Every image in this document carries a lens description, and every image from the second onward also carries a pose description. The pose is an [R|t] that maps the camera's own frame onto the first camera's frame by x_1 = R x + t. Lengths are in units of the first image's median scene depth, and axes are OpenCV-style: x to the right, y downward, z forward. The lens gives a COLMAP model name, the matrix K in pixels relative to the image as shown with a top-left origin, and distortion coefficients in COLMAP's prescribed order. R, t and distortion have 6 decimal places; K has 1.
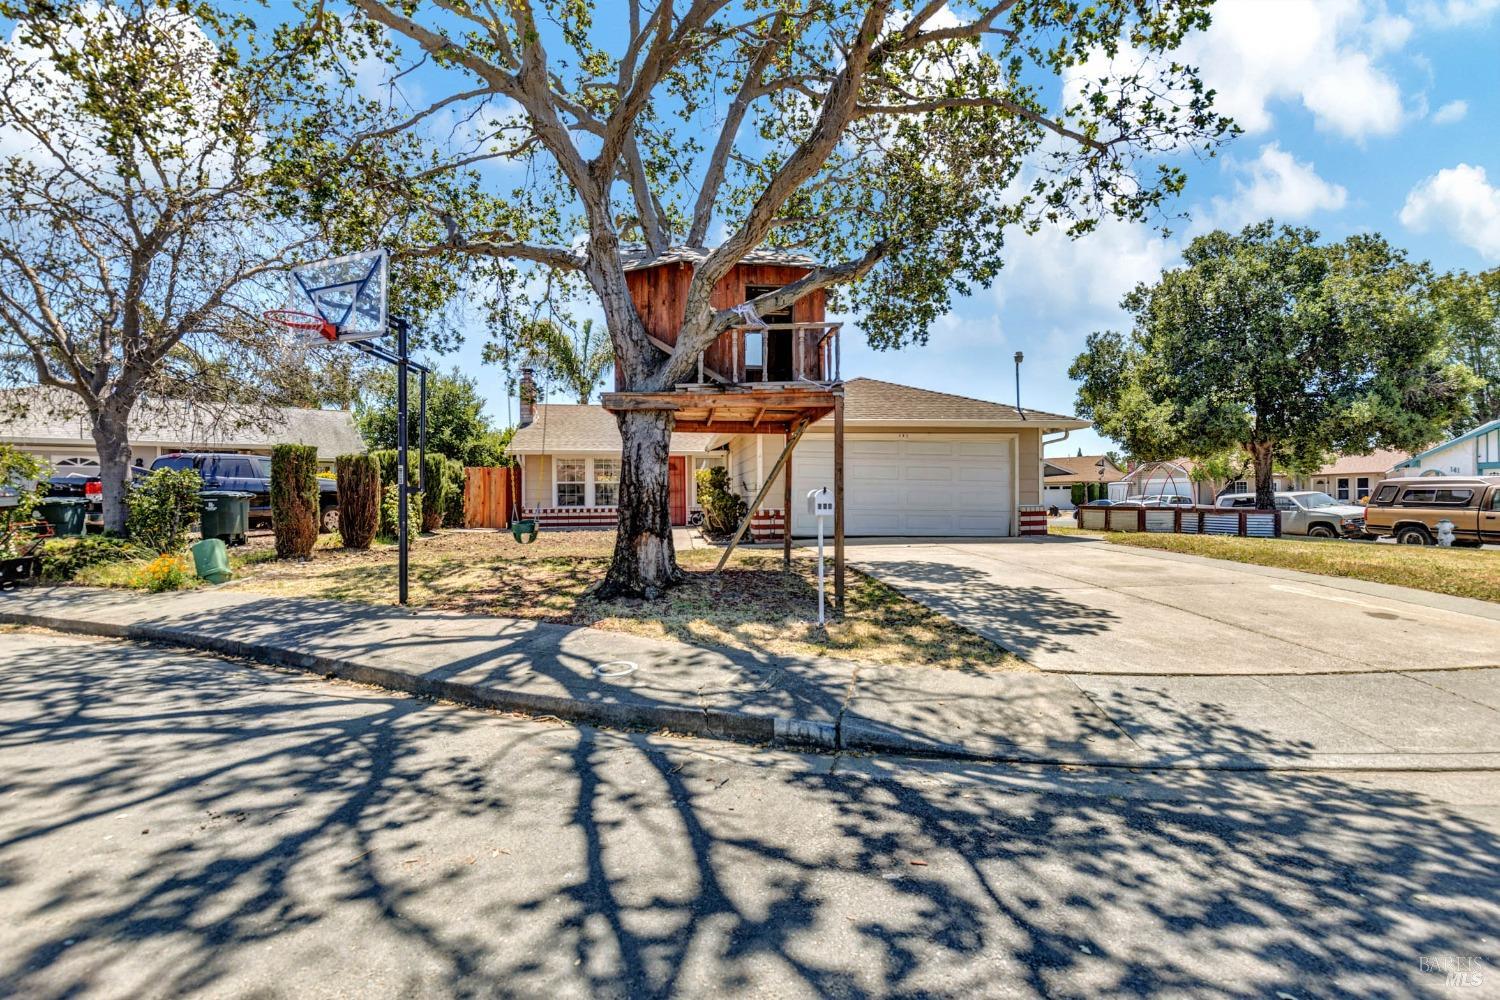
lens RADIAL K [[698.0, 0, 761.6], [0, 698.0, 482.8], [0, 0, 1]] dist [0.012861, -0.001749]
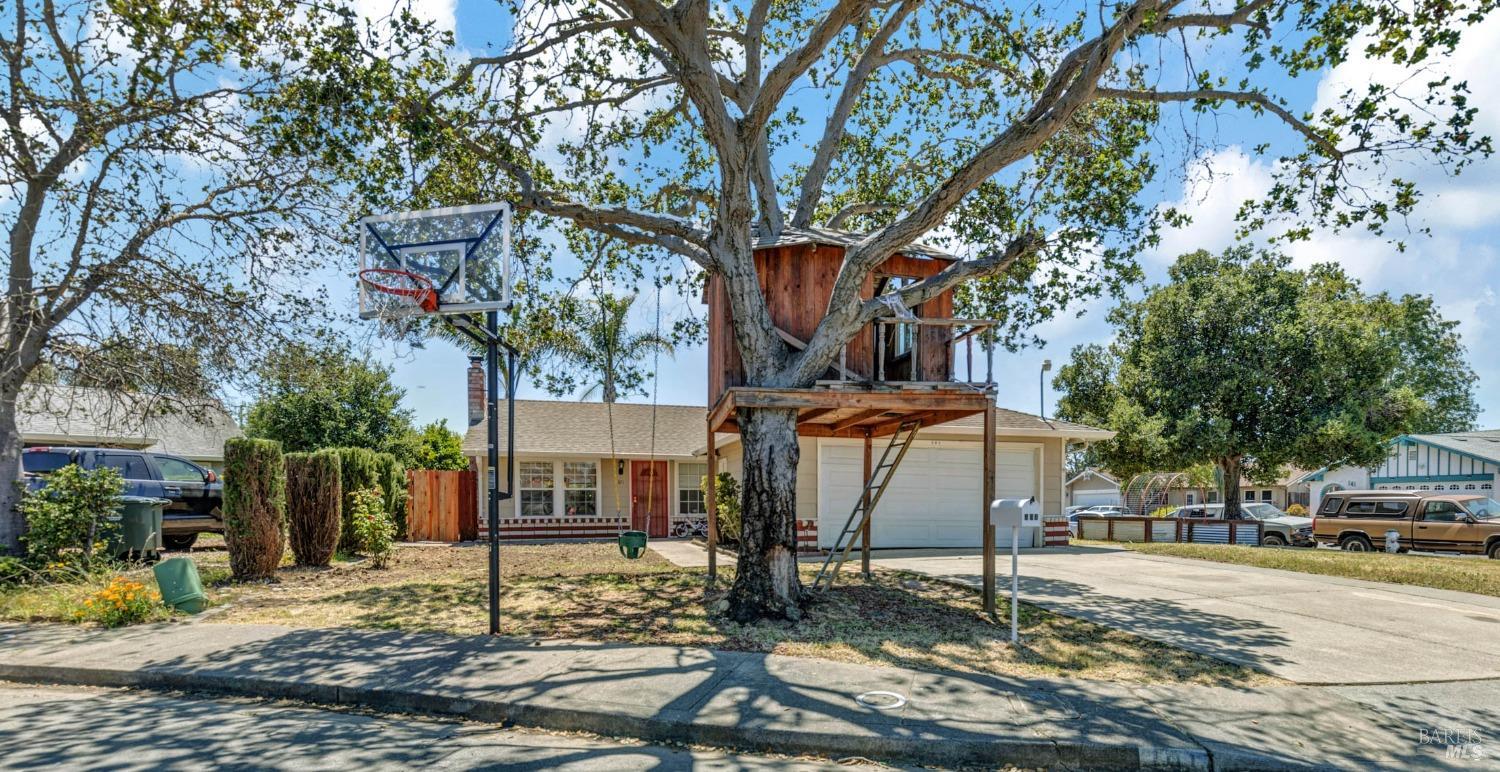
lens RADIAL K [[740.3, 0, 818.7], [0, 740.3, 505.3], [0, 0, 1]] dist [0.012990, -0.001565]
pose [[0.982925, 0.004426, 0.183954, -0.129109], [-0.007920, 0.999802, 0.018263, 0.000736], [-0.183837, -0.019409, 0.982765, 0.026874]]
